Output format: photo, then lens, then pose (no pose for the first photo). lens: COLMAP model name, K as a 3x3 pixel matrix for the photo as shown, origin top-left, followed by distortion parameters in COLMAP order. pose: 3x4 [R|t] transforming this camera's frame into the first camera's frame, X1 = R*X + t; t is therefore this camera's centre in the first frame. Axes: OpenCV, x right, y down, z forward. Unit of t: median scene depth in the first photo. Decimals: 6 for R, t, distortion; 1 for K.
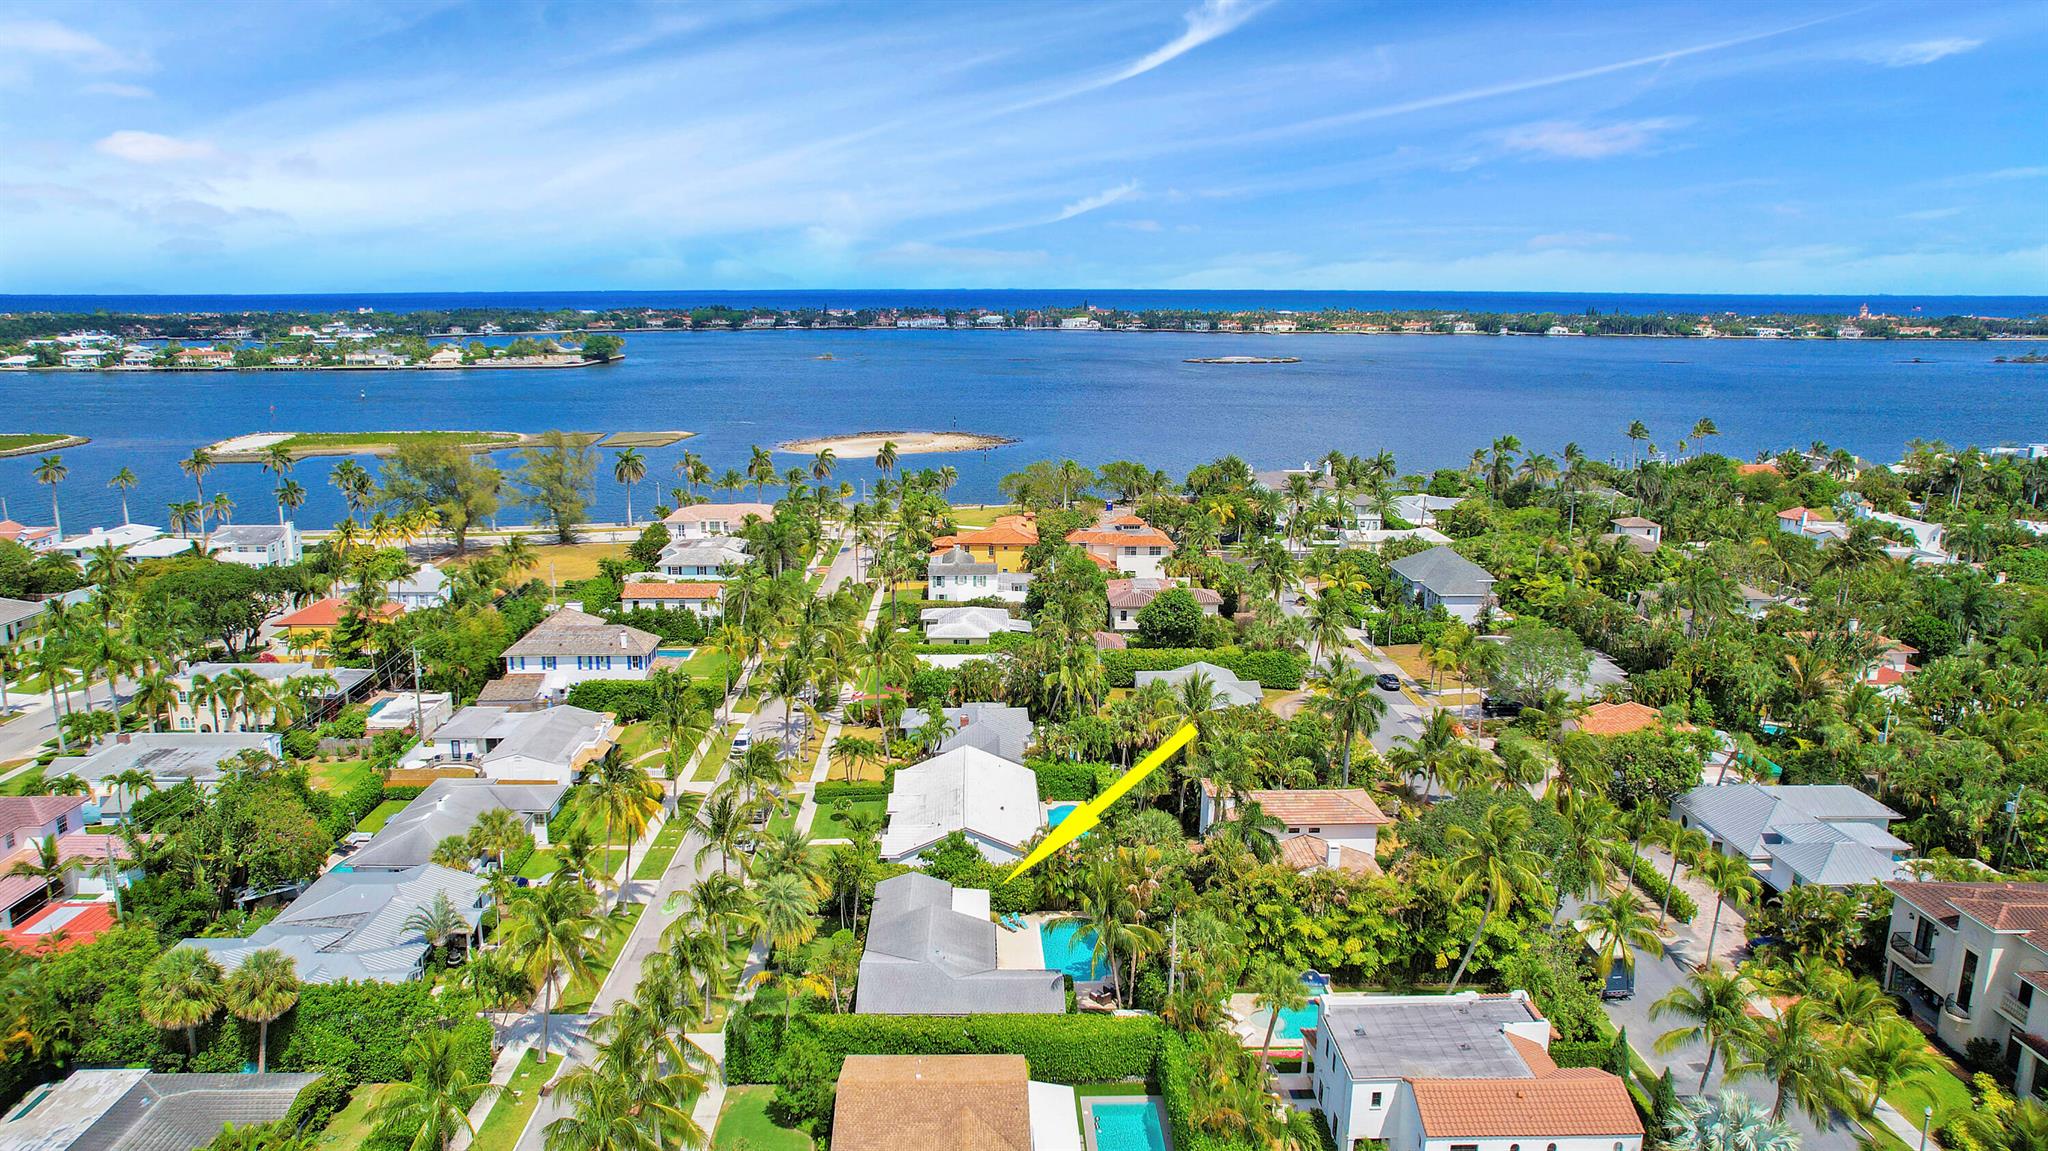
lens RADIAL K [[1318.5, 0, 1032.4], [0, 1318.5, 576.2], [0, 0, 1]] dist [-0.056276, 0.047551]
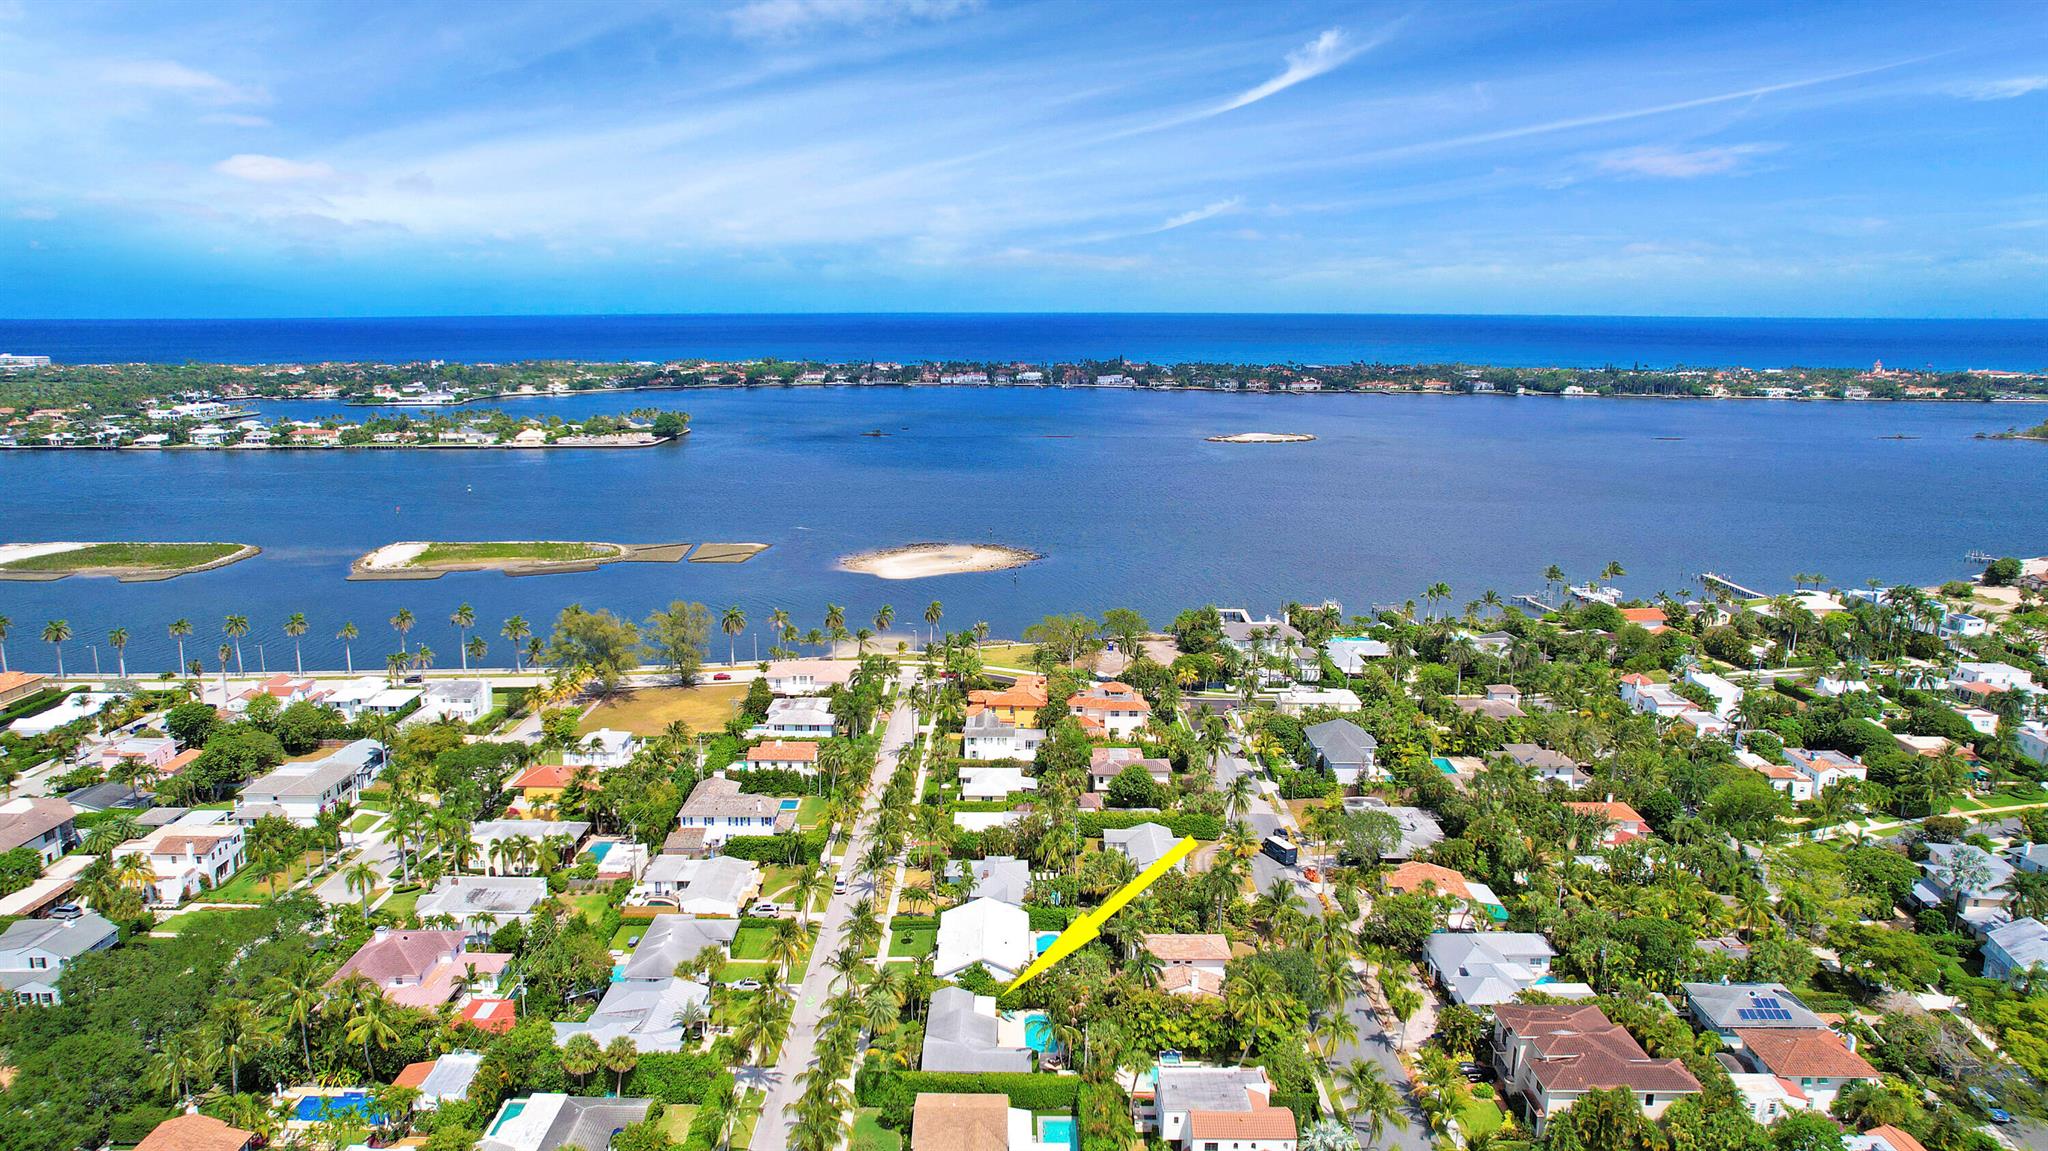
lens RADIAL K [[1318.5, 0, 1022.6], [0, 1318.5, 579.5], [0, 0, 1]] dist [-0.056276, 0.047551]
pose [[0.999218, 0.001256, -0.039522, 0.047602], [-0.001838, 0.999890, -0.014686, -0.194005], [0.039499, 0.014747, 0.999111, -0.498433]]
